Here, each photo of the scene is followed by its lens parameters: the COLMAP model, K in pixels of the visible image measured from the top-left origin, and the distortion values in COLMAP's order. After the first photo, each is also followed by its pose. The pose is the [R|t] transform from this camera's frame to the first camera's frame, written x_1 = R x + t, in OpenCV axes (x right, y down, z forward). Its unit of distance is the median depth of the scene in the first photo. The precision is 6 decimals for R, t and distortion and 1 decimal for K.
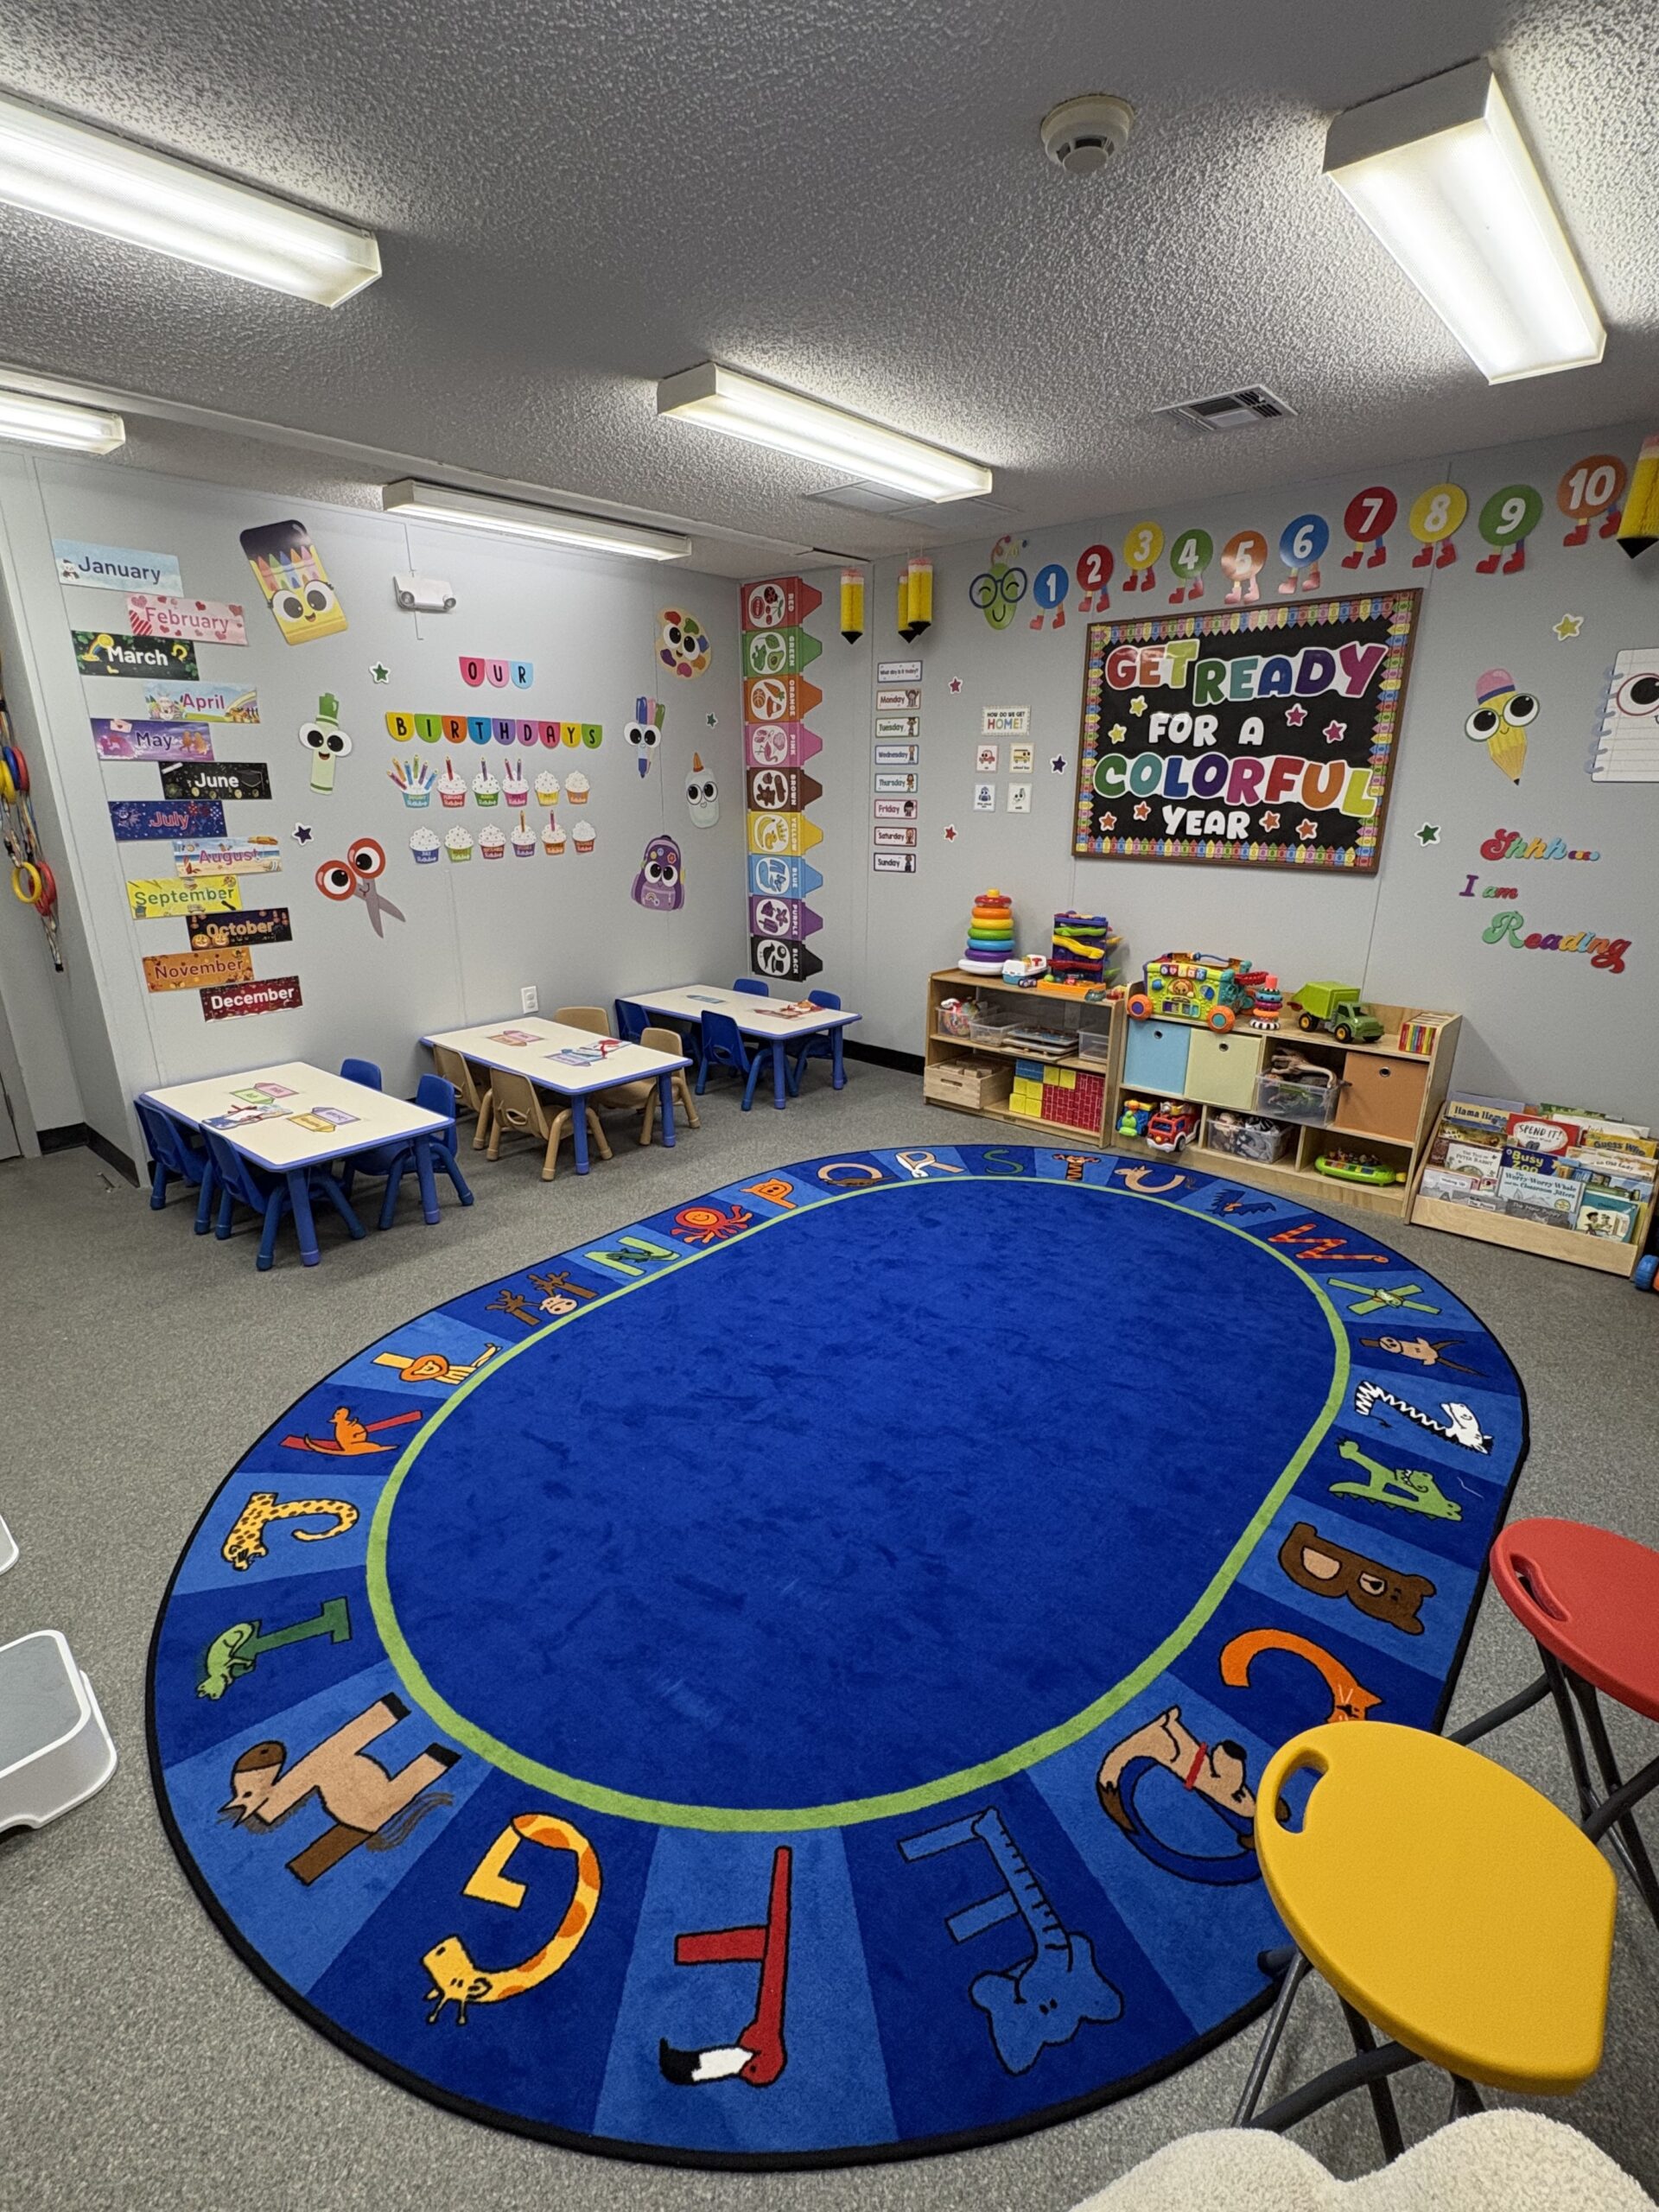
lens RADIAL K [[1020.2, 0, 828.0], [0, 1020.2, 1109.1], [0, 0, 1]] dist [-0.002953, 0.001924]
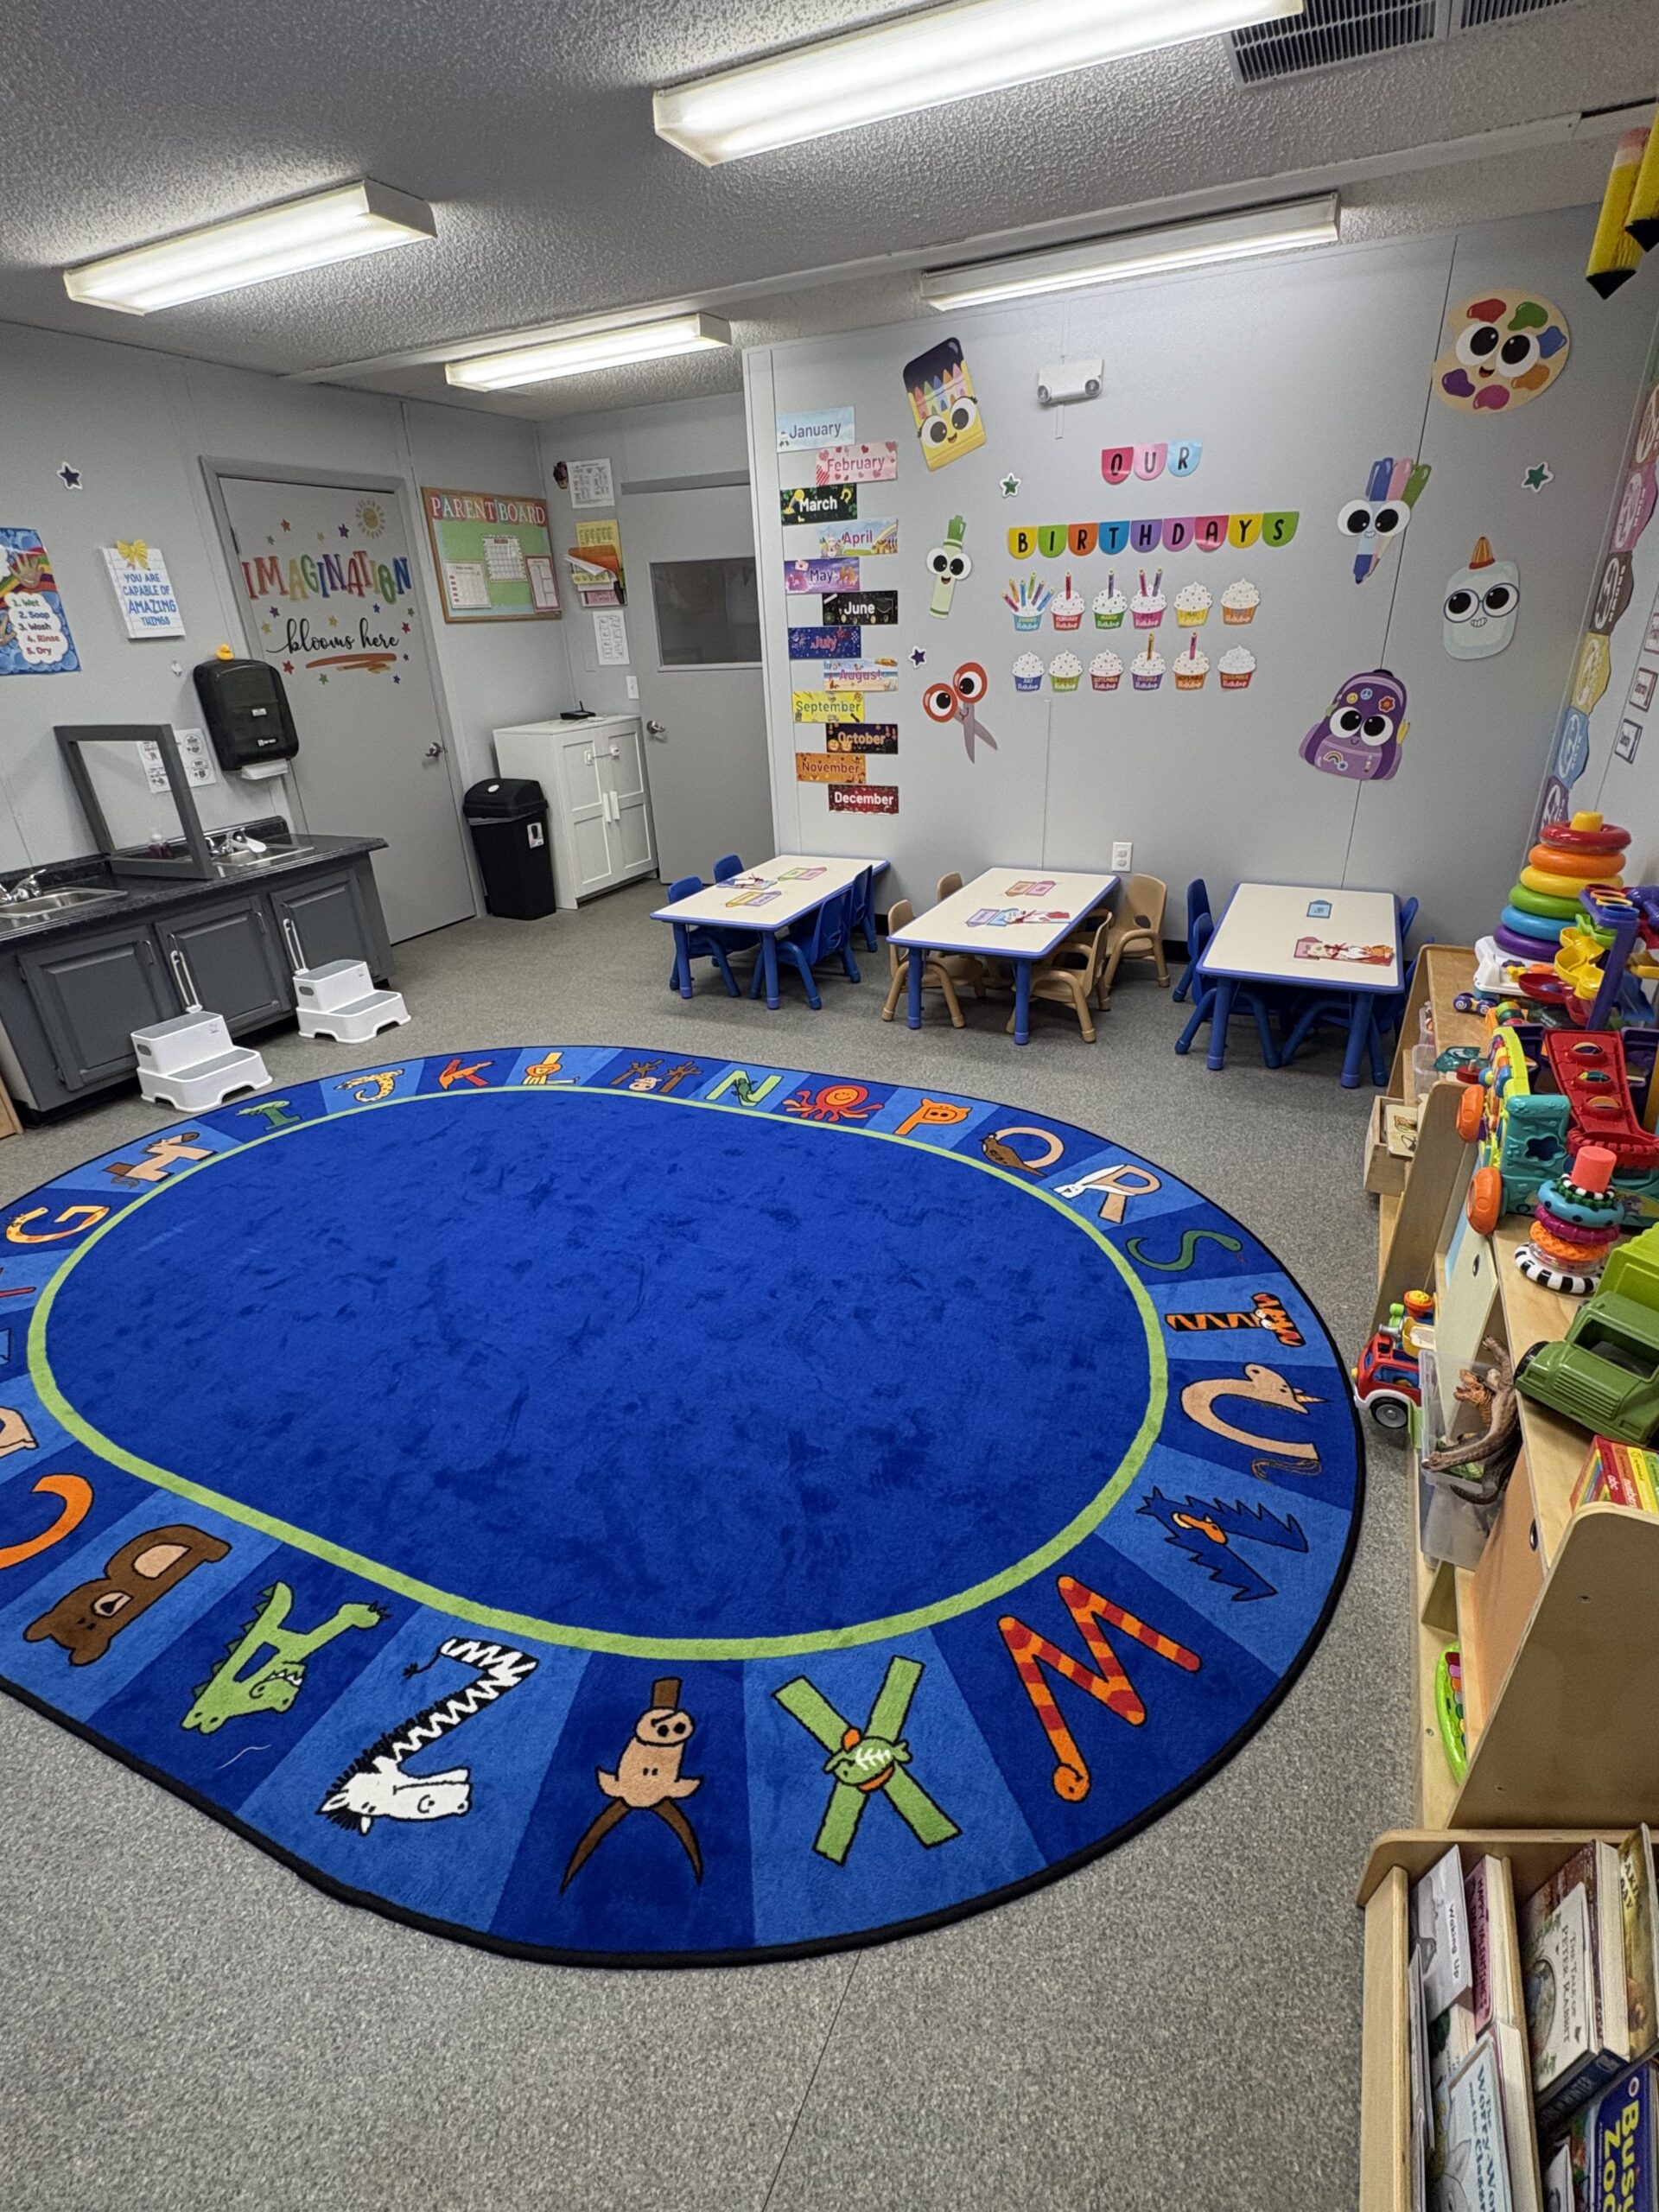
lens RADIAL K [[1020.2, 0, 835.6], [0, 1020.2, 1110.6], [0, 0, 1]] dist [-0.002953, 0.001924]
pose [[0.274607, 0.413441, -0.868135, 0.671858], [-0.260551, 0.901060, 0.346705, -0.199650], [0.925583, 0.130986, 0.355160, 0.629507]]
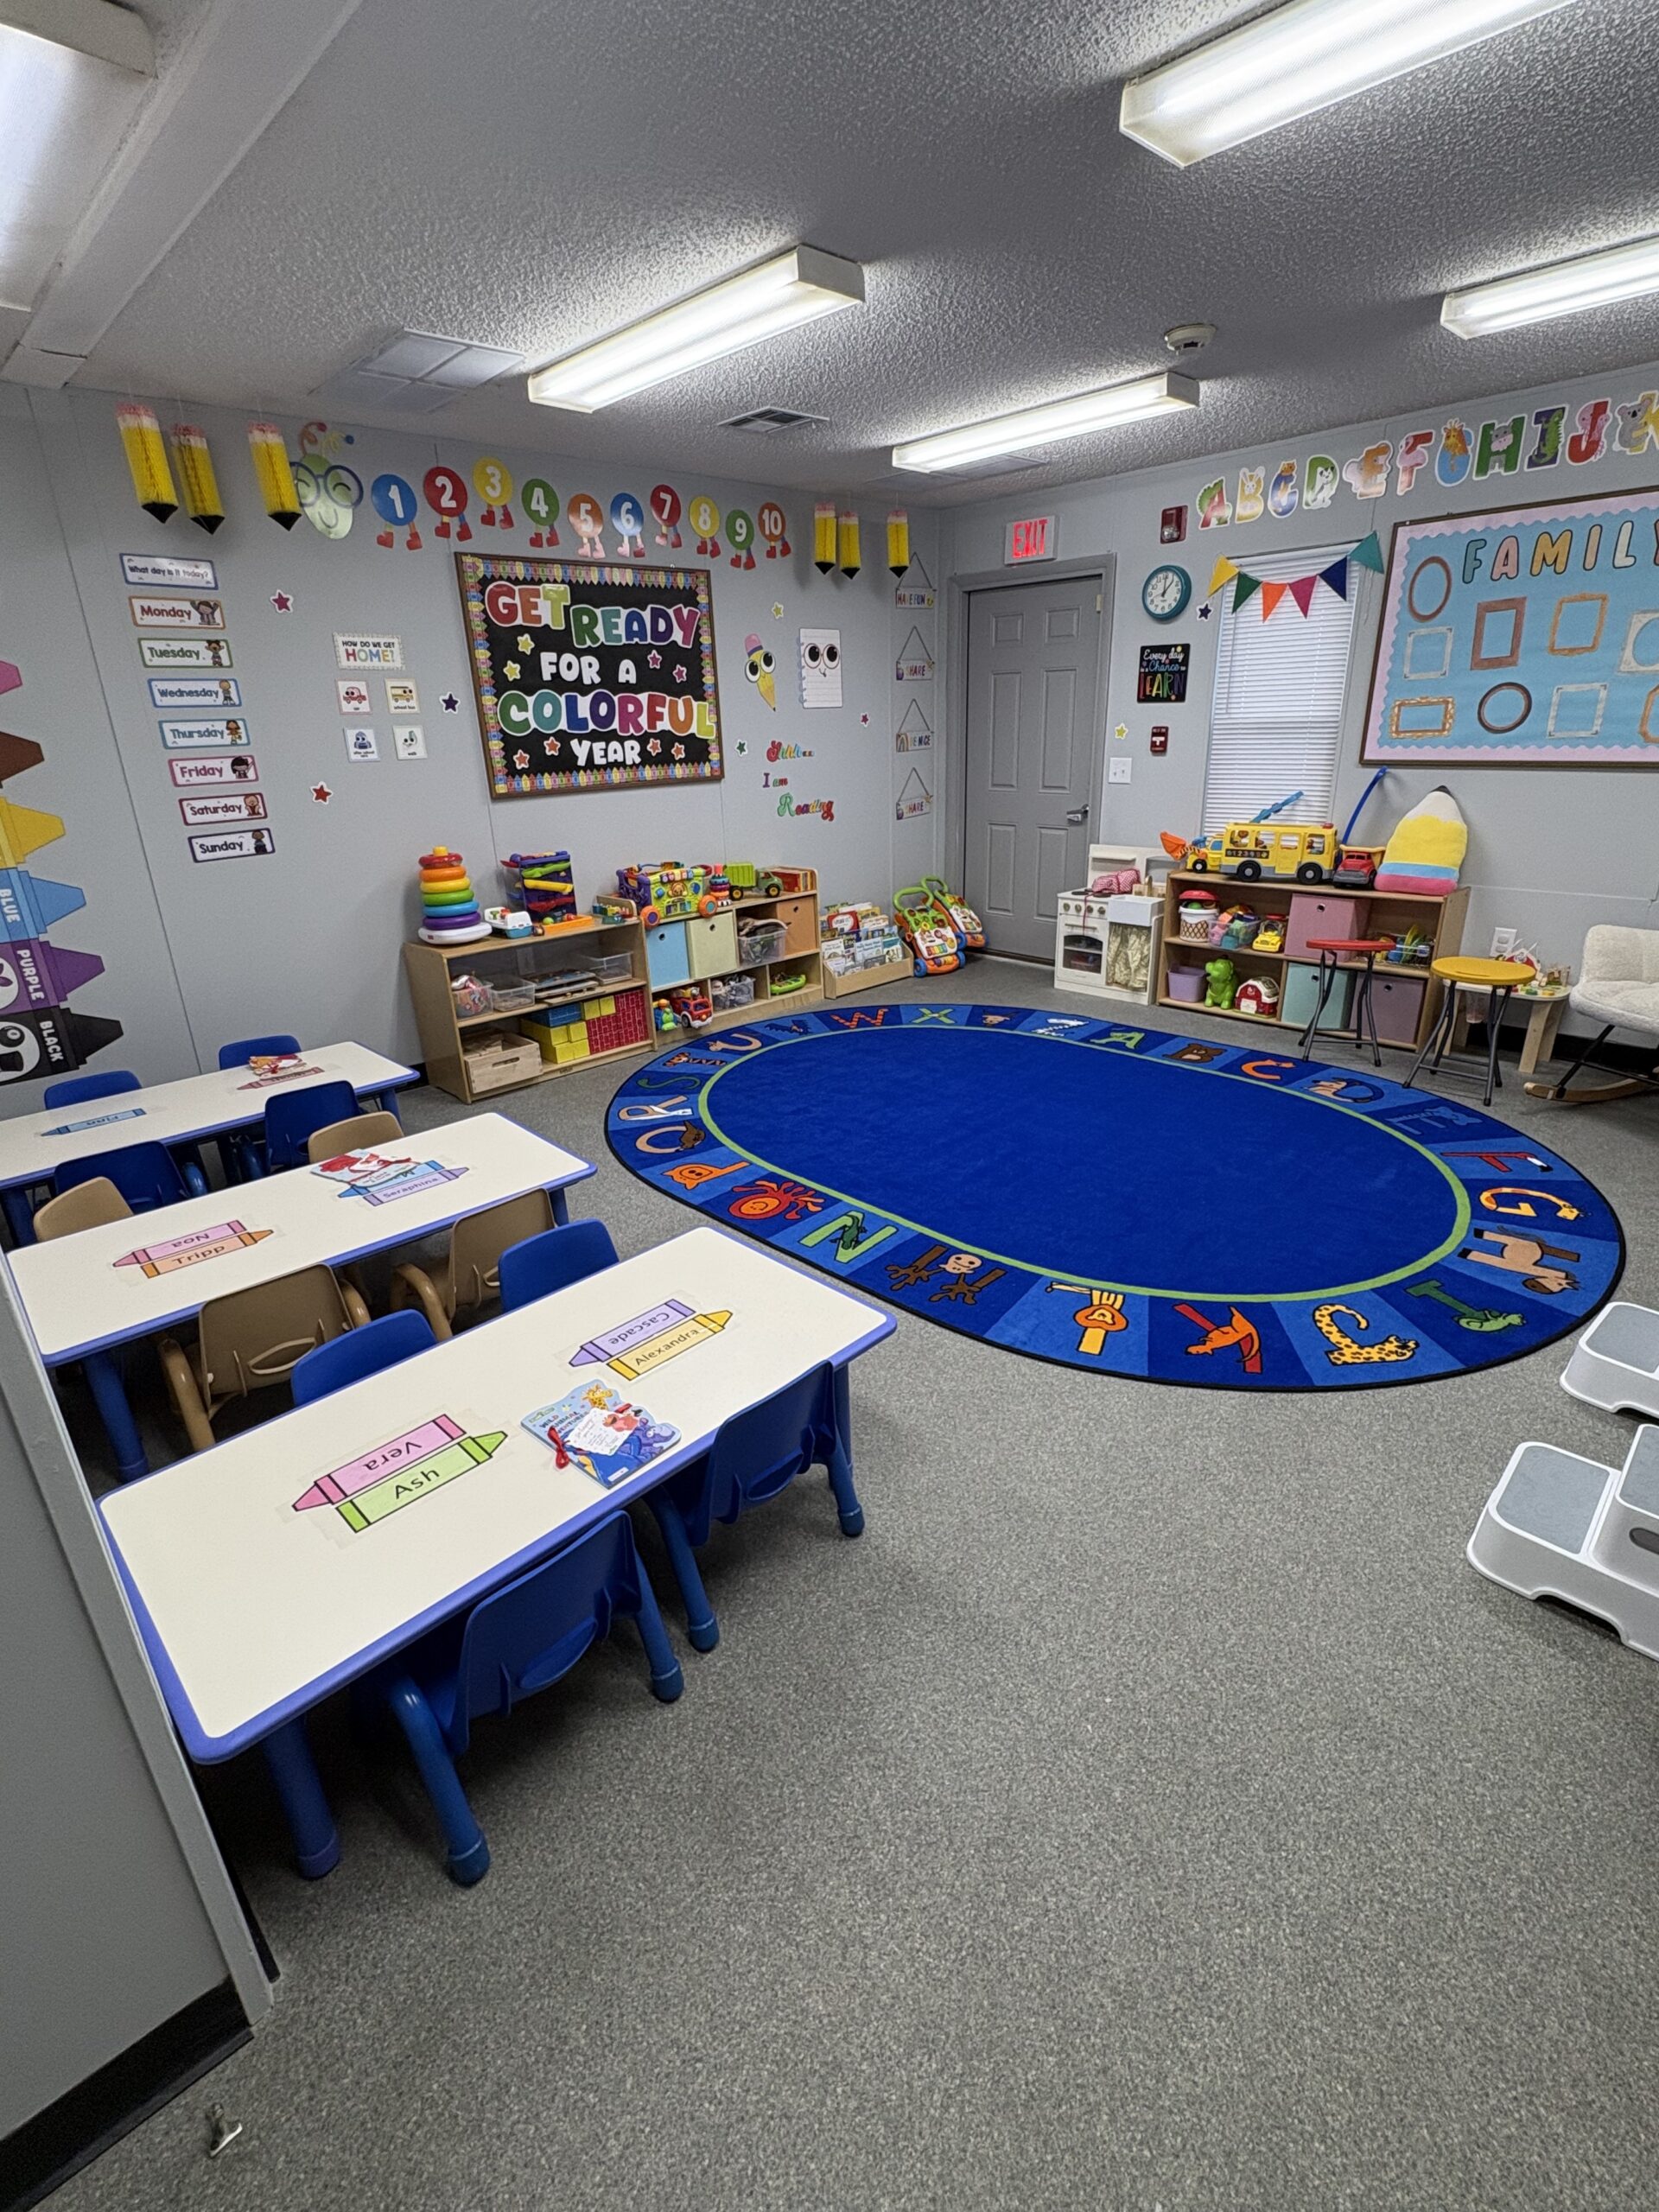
lens RADIAL K [[1020.2, 0, 832.0], [0, 1020.2, 1107.2], [0, 0, 1]] dist [-0.002953, 0.001924]
pose [[0.078870, -0.364070, 0.928026, -0.878022], [0.341280, 0.884535, 0.318004, -0.222373], [-0.936647, 0.291636, 0.194014, 0.708267]]
